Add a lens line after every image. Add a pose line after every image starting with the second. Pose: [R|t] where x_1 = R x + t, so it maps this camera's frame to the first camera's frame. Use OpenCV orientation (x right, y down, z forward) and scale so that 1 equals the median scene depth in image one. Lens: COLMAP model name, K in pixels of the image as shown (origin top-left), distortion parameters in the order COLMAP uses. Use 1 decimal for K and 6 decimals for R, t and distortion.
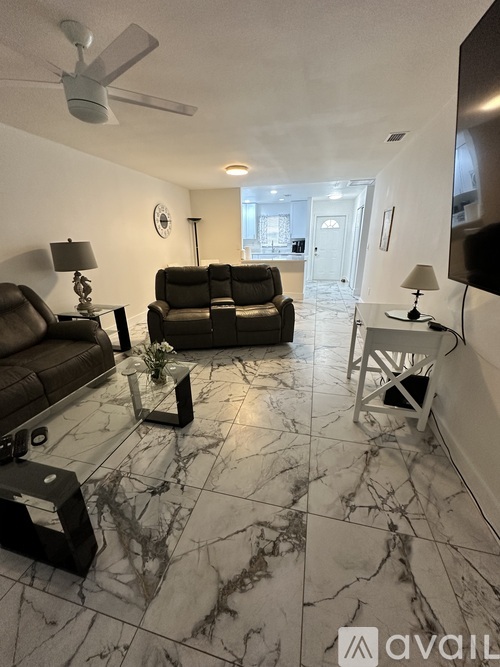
lens RADIAL K [[264.4, 0, 248.5], [0, 264.4, 333.9], [0, 0, 1]] dist [-0.000042, 0.000383]
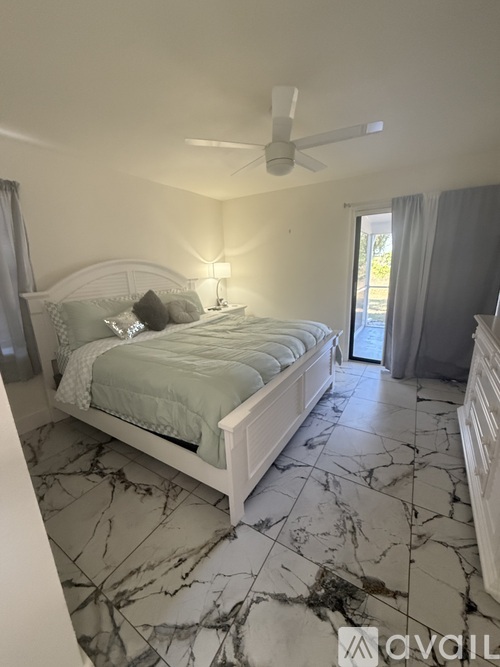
lens RADIAL K [[267.1, 0, 250.0], [0, 267.1, 333.5], [0, 0, 1]] dist [-0.003009, 0.000391]
pose [[-0.949016, -0.034202, 0.313367, 0.125271], [0.152645, 0.819913, 0.551763, -0.436633], [-0.275805, 0.571466, -0.772890, 1.164078]]
